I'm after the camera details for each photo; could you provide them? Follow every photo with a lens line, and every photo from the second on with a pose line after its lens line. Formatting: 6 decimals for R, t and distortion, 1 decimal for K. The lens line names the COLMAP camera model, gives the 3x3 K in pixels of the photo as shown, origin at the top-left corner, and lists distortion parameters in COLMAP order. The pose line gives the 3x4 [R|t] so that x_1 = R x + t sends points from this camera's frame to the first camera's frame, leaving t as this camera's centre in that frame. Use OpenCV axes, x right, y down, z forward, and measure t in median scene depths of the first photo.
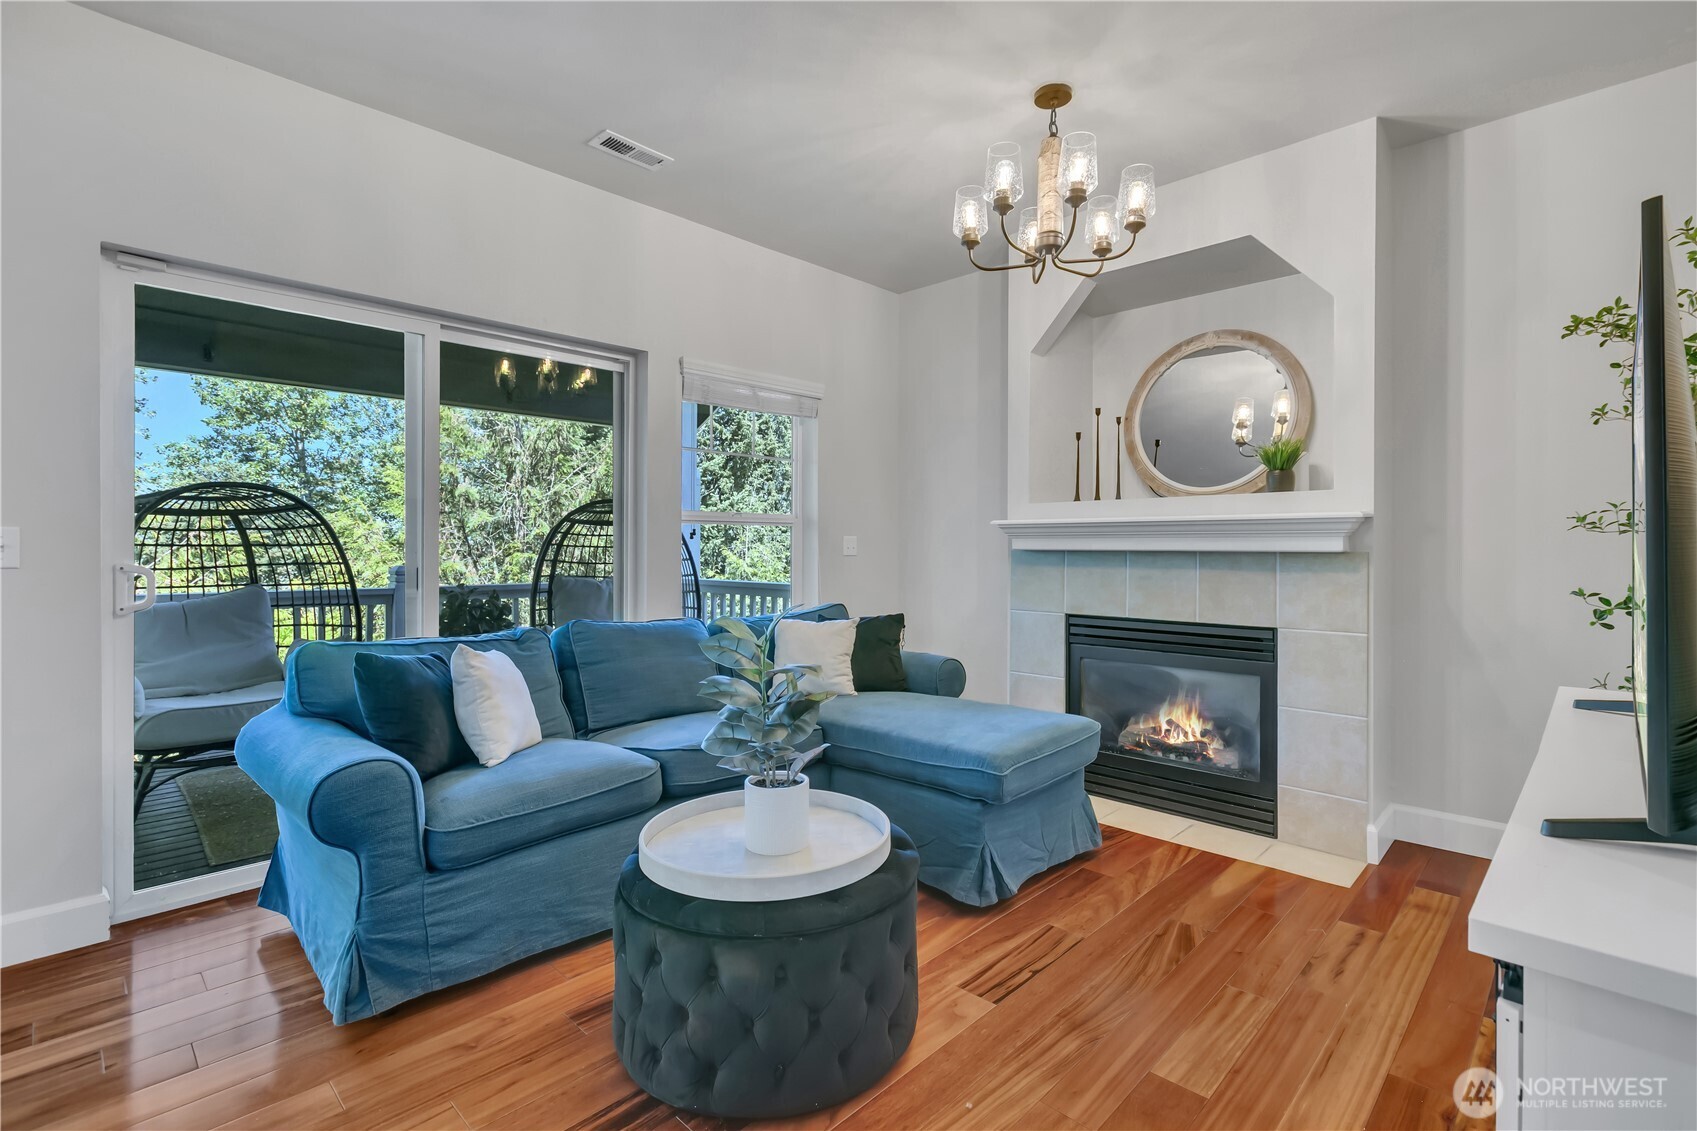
lens RADIAL K [[781.0, 0, 857.1], [0, 781.0, 527.7], [0, 0, 1]] dist [-0.001828, -0.000124]
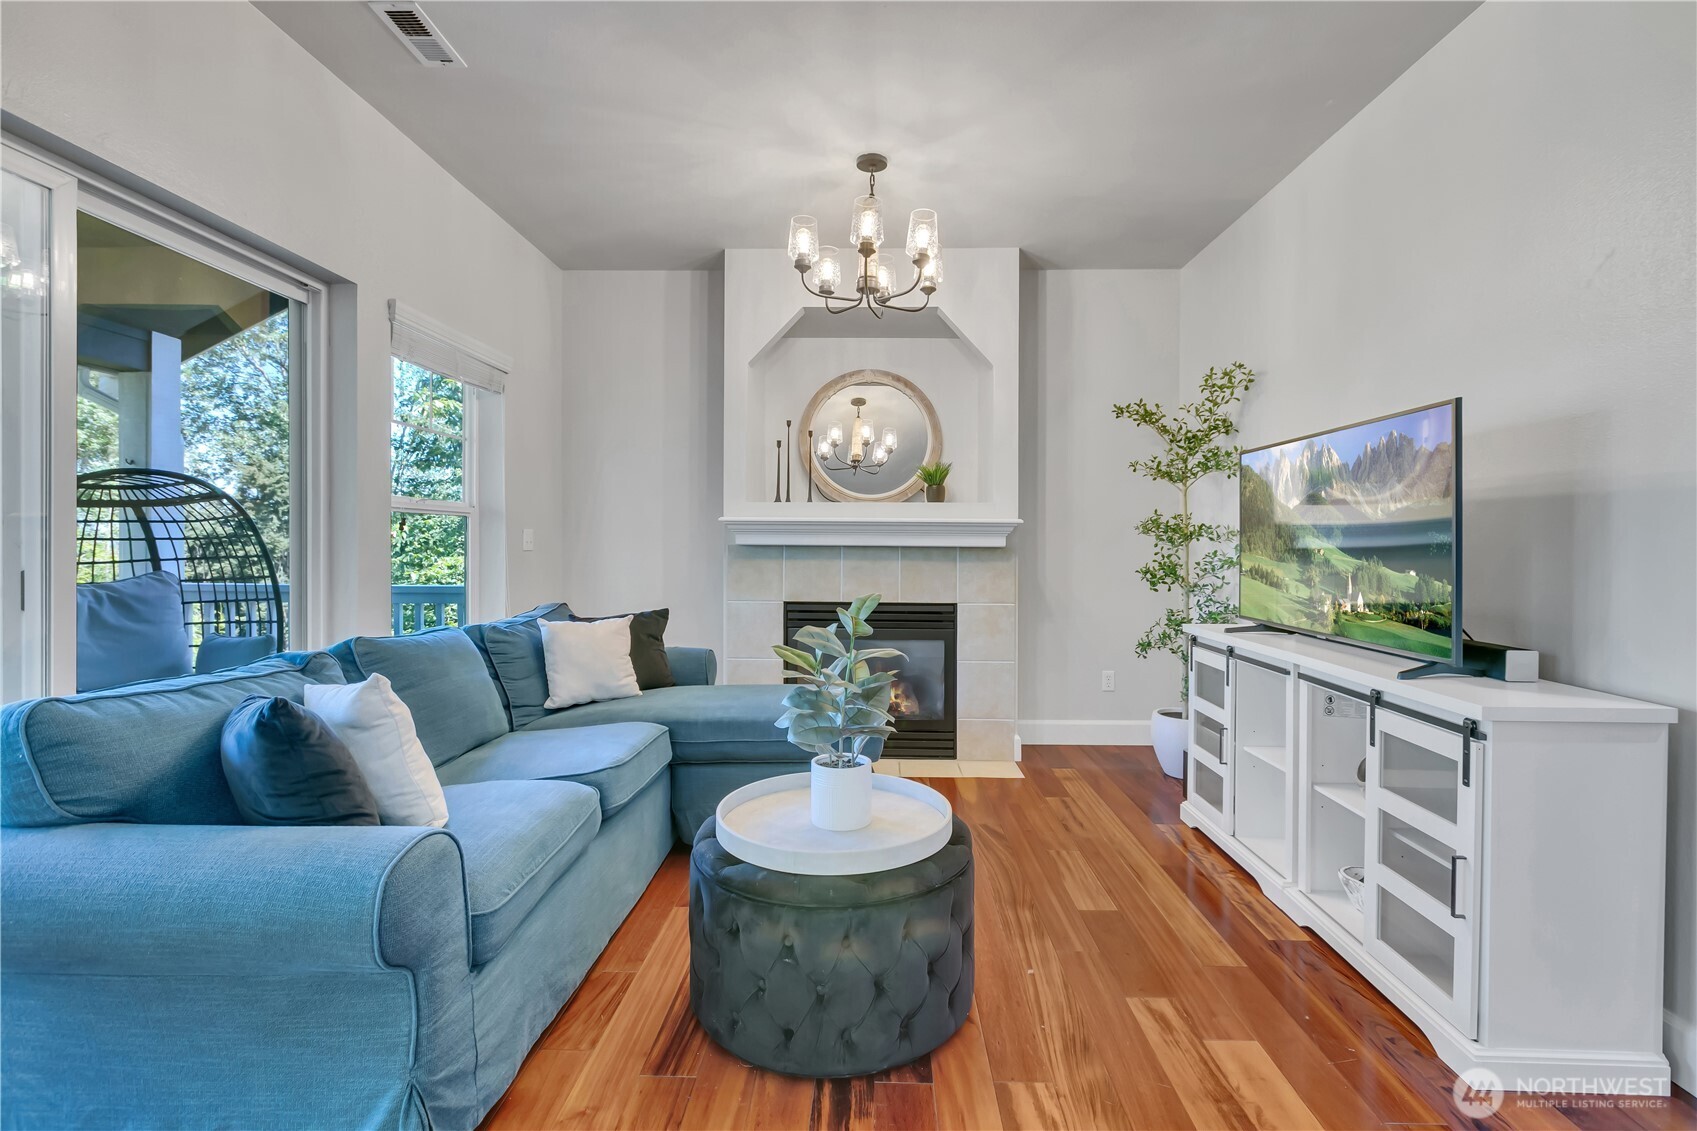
lens RADIAL K [[781.0, 0, 847.3], [0, 781.0, 522.1], [0, 0, 1]] dist [-0.001828, -0.000124]
pose [[0.737490, 0.022610, 0.674979, -0.506559], [-0.021538, 0.999718, -0.009955, 0.005814], [-0.675014, -0.007196, 0.737770, 0.129839]]
